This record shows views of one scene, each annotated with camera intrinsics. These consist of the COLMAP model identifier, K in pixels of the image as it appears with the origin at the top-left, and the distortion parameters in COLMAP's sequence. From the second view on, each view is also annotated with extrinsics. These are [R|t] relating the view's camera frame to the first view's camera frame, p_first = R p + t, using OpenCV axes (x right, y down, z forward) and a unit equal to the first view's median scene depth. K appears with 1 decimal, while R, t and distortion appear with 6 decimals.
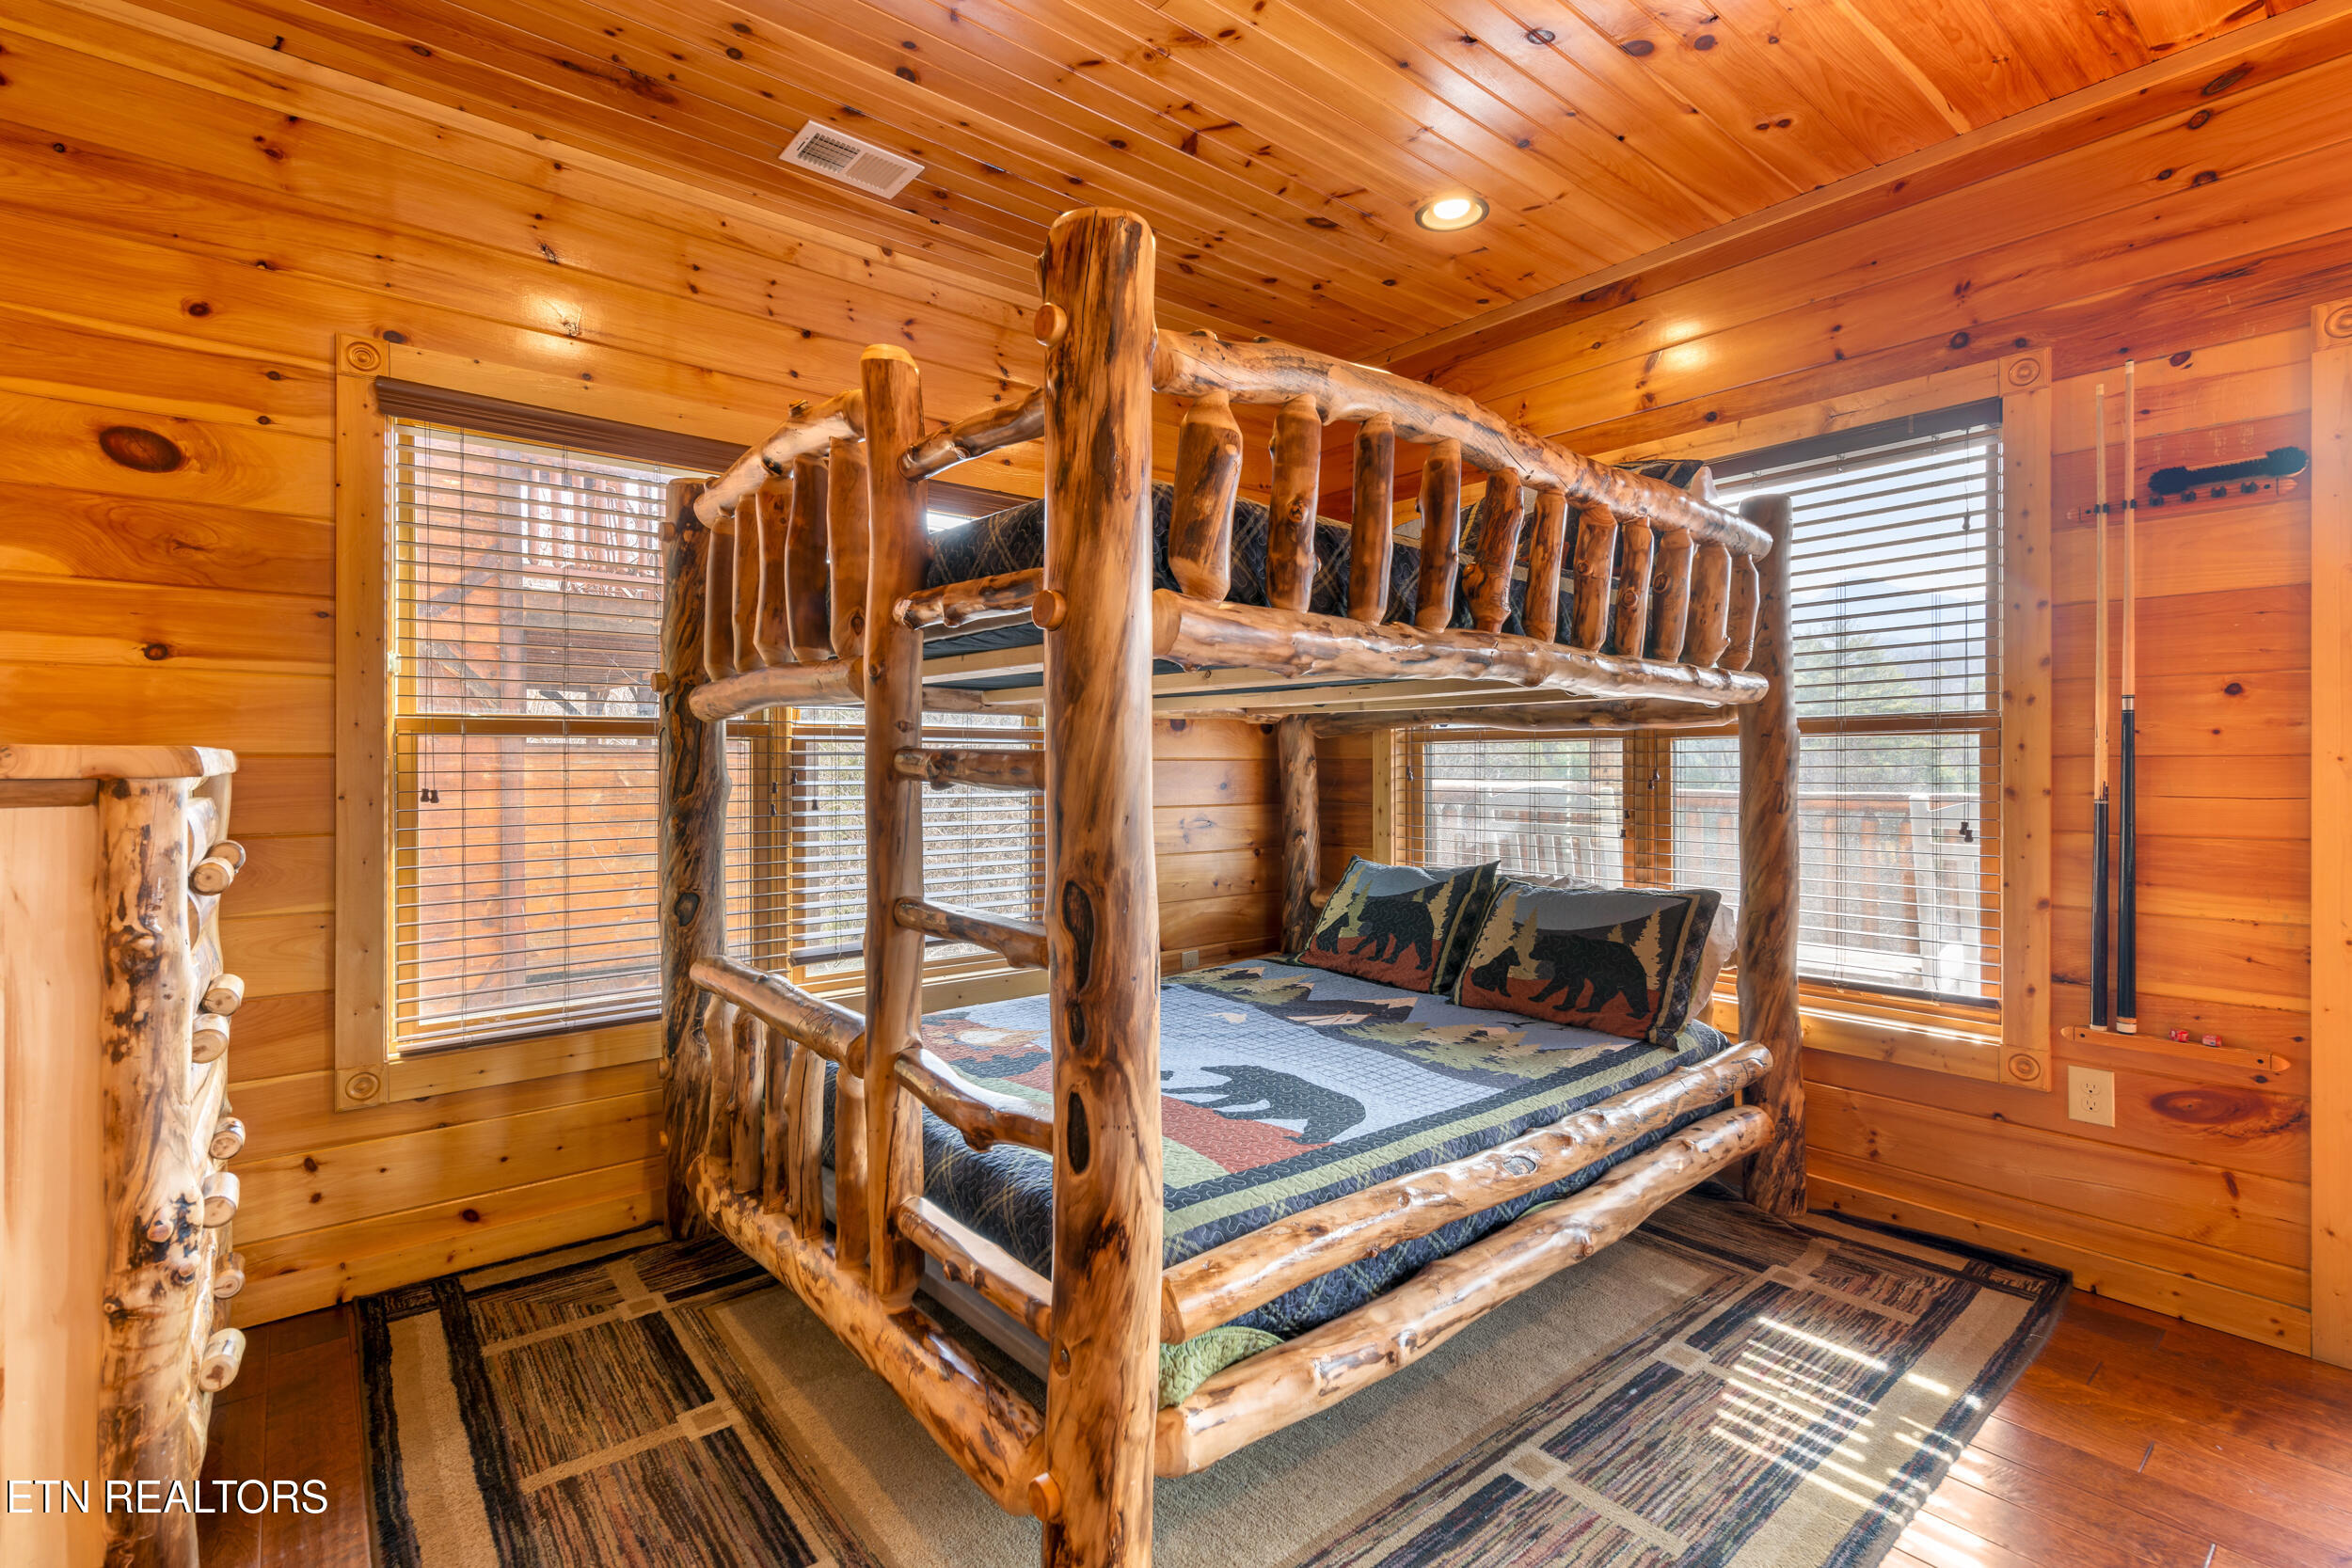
lens RADIAL K [[1115.4, 0, 1155.3], [0, 1115.4, 763.7], [0, 0, 1]] dist [0.004572, -0.001485]
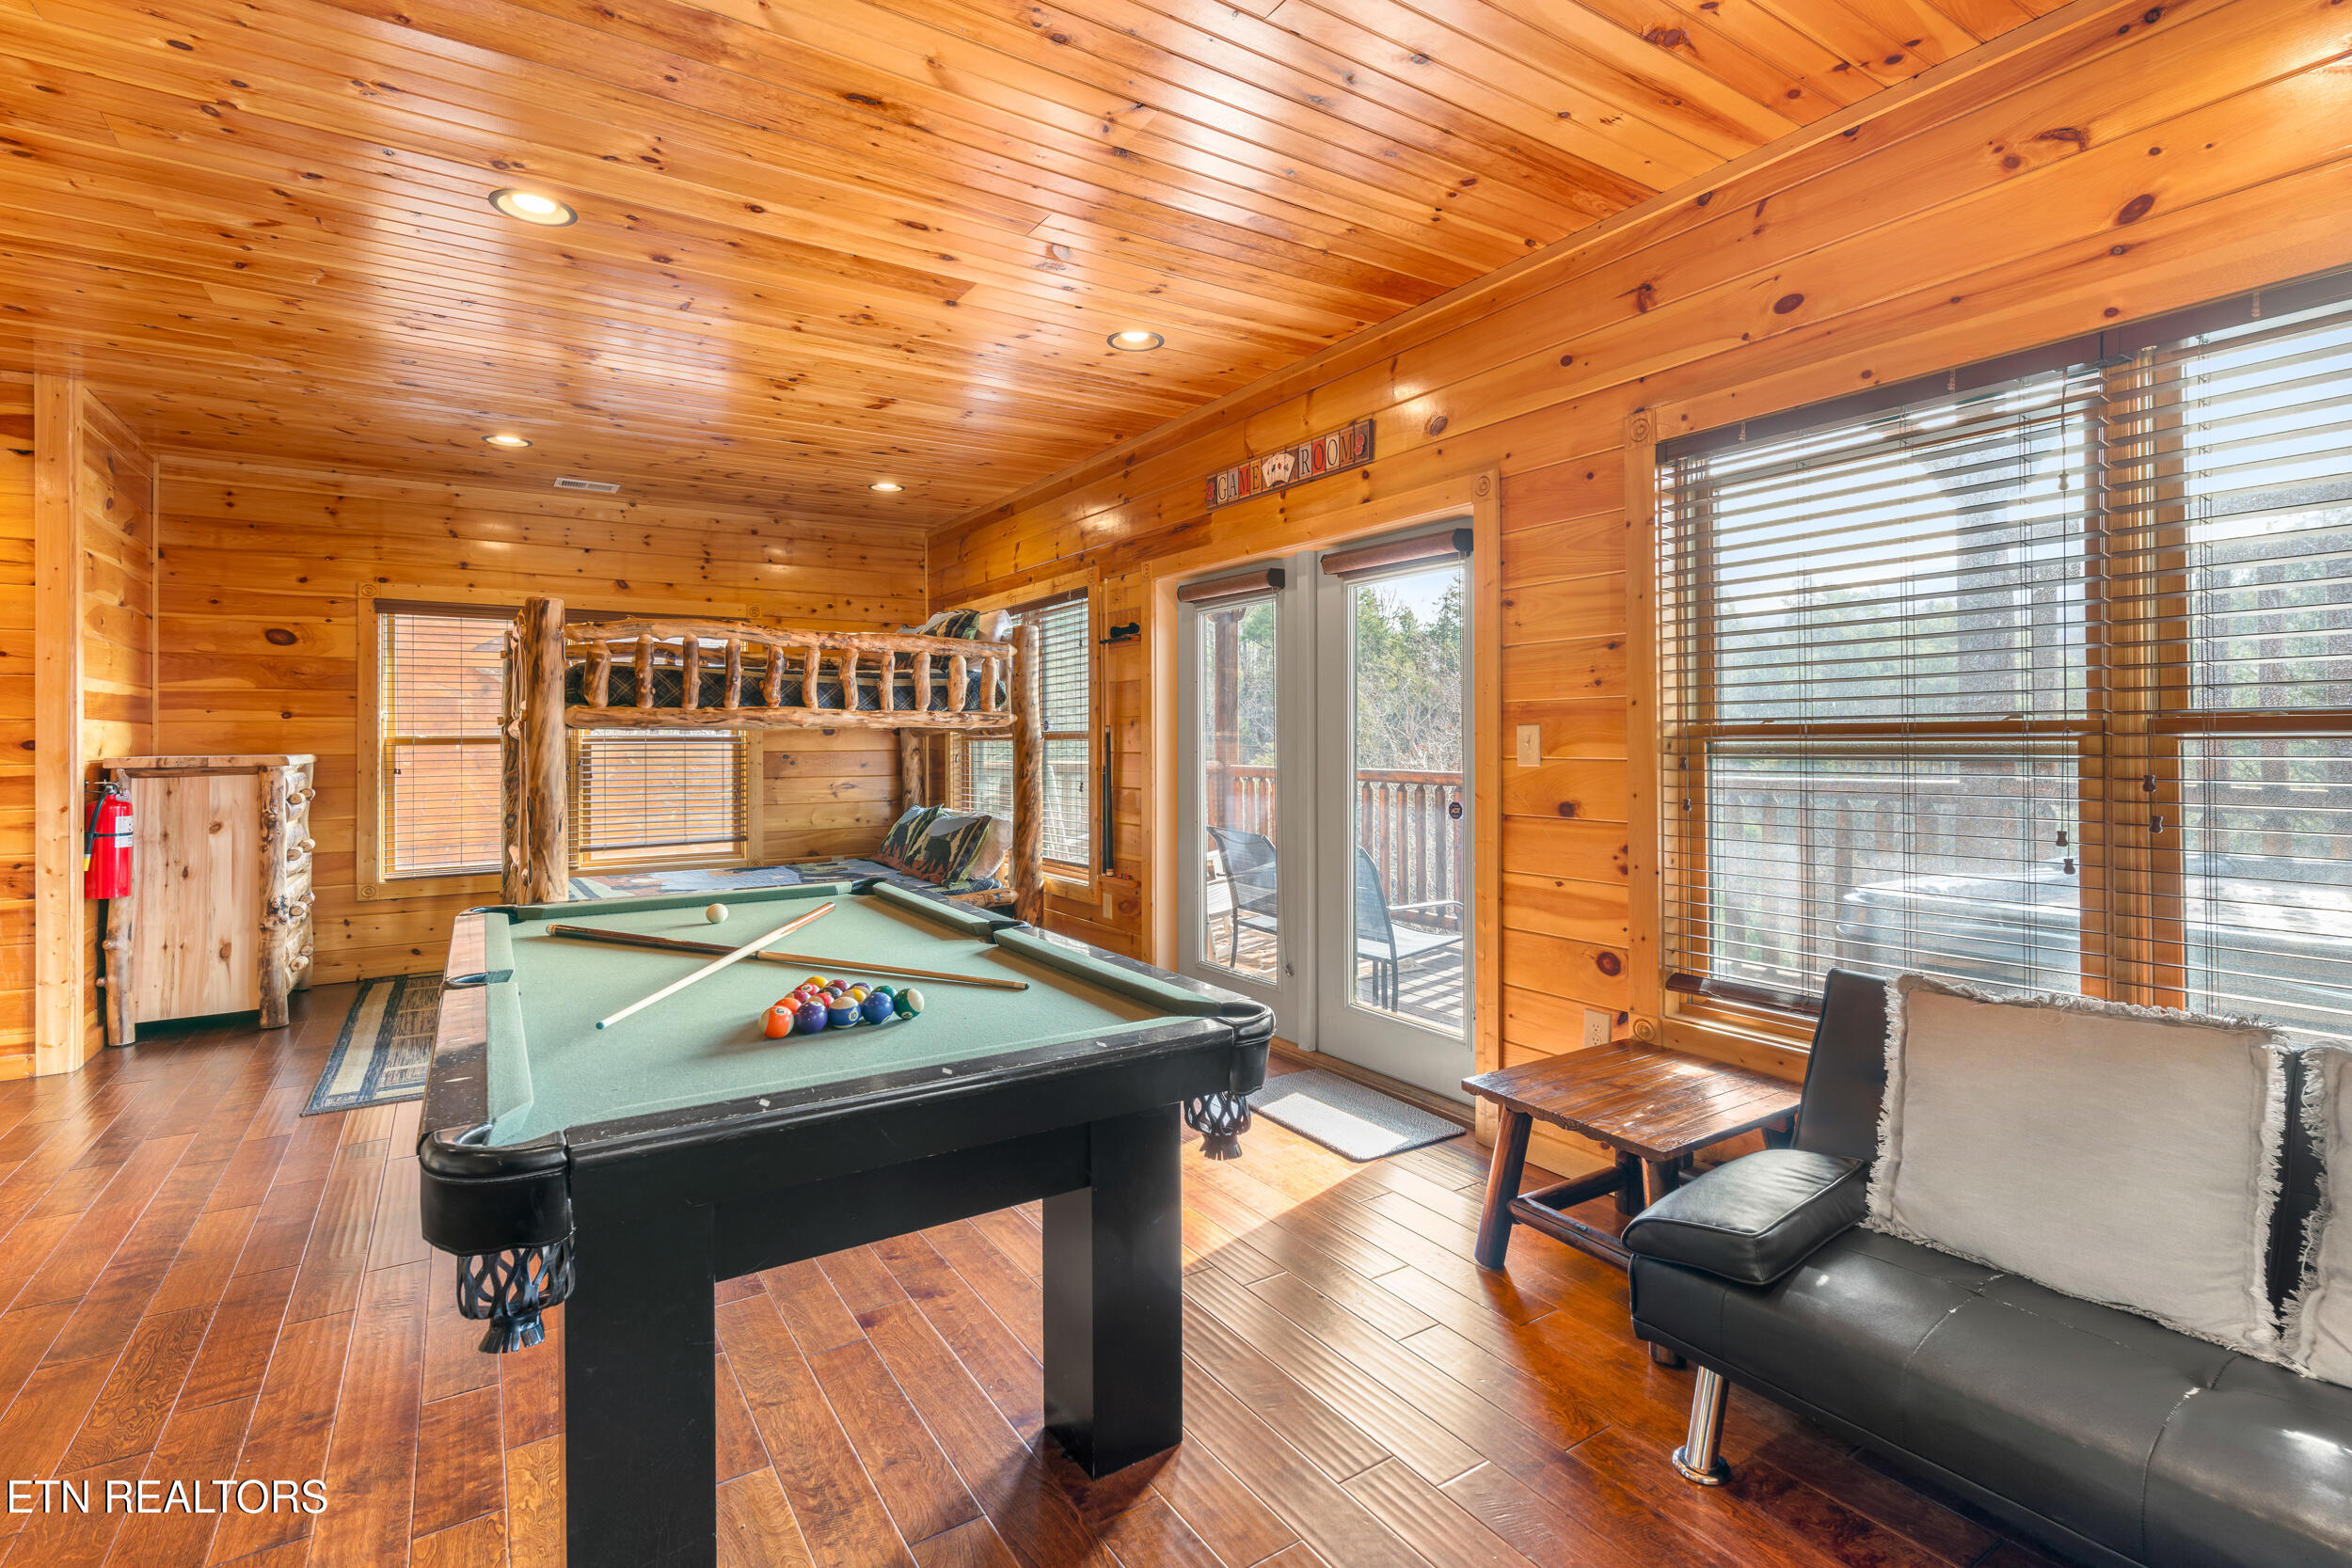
lens RADIAL K [[1031.2, 0, 1137.5], [0, 1031.2, 730.9], [0, 0, 1]] dist [0.001149, -0.000049]
pose [[0.997111, -0.004166, -0.075846, 1.132490], [0.003491, 0.999953, -0.009030, -0.033122], [0.075880, 0.008739, 0.997079, -1.113082]]
